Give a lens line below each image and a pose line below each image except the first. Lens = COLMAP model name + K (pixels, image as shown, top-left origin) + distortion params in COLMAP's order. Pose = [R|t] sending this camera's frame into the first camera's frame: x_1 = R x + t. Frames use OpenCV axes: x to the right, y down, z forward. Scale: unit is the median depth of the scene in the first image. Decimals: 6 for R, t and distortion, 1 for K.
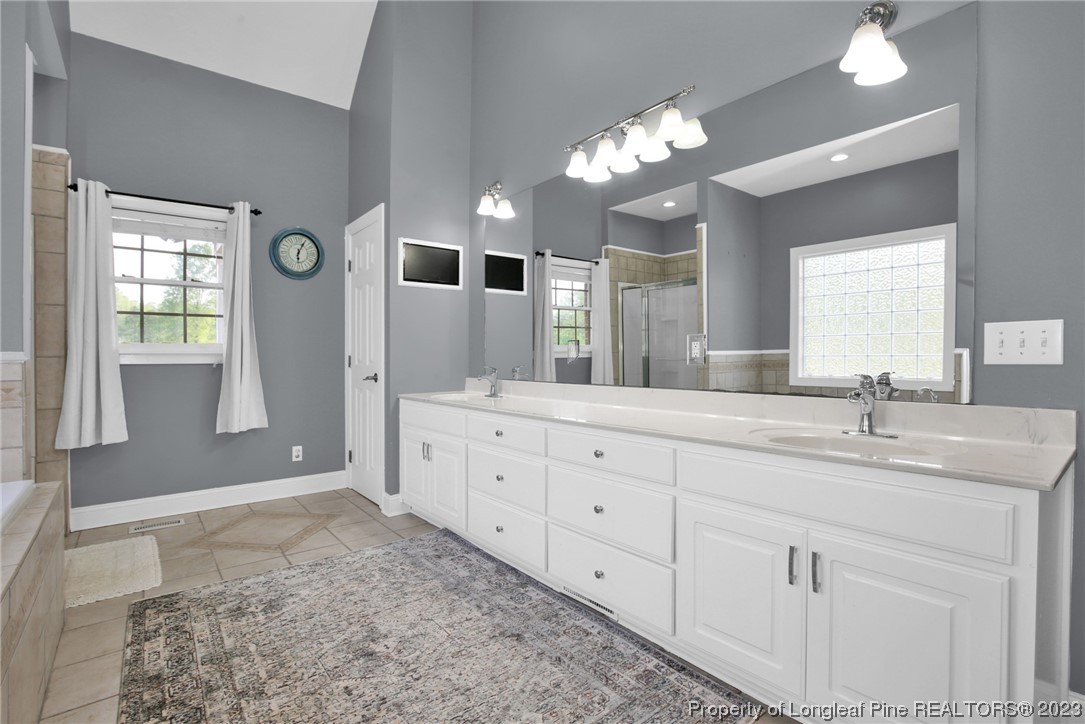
lens RADIAL K [[516.8, 0, 542.5], [0, 516.8, 363.5], [0, 0, 1]] dist [-0.027349, 0.001261]
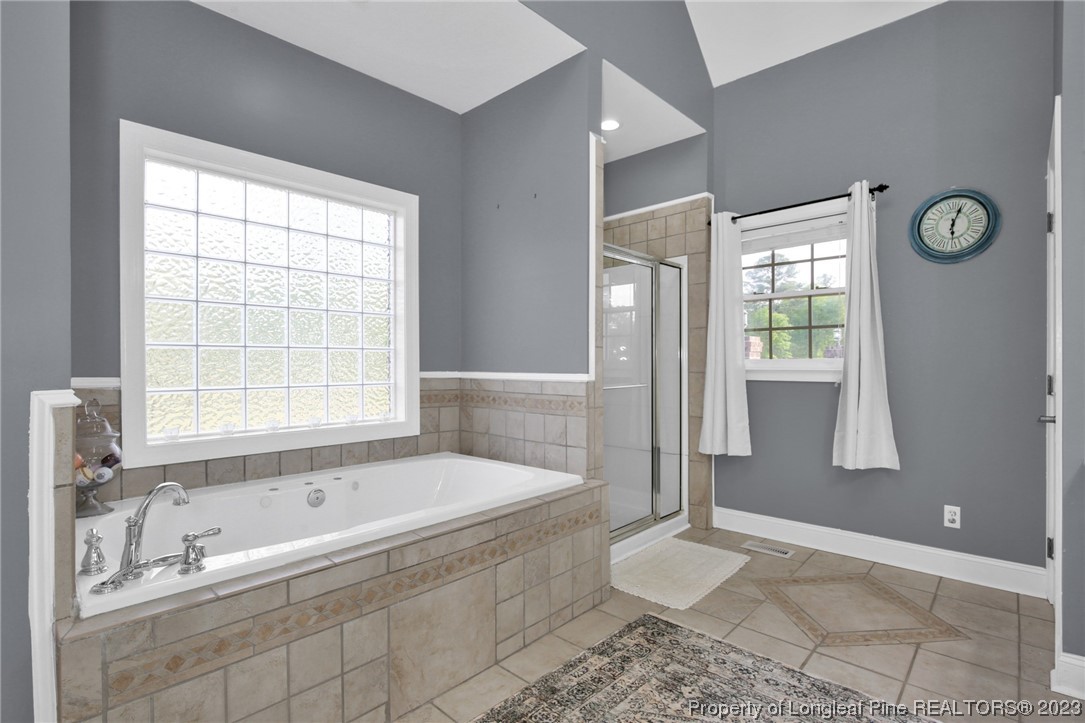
lens RADIAL K [[516.8, 0, 541.1], [0, 516.8, 353.6], [0, 0, 1]] dist [-0.027349, 0.001261]
pose [[0.118312, -0.011074, -0.992915, 0.162076], [-0.007256, 0.999901, -0.012016, -0.037492], [0.992950, 0.008626, 0.118220, 0.461044]]
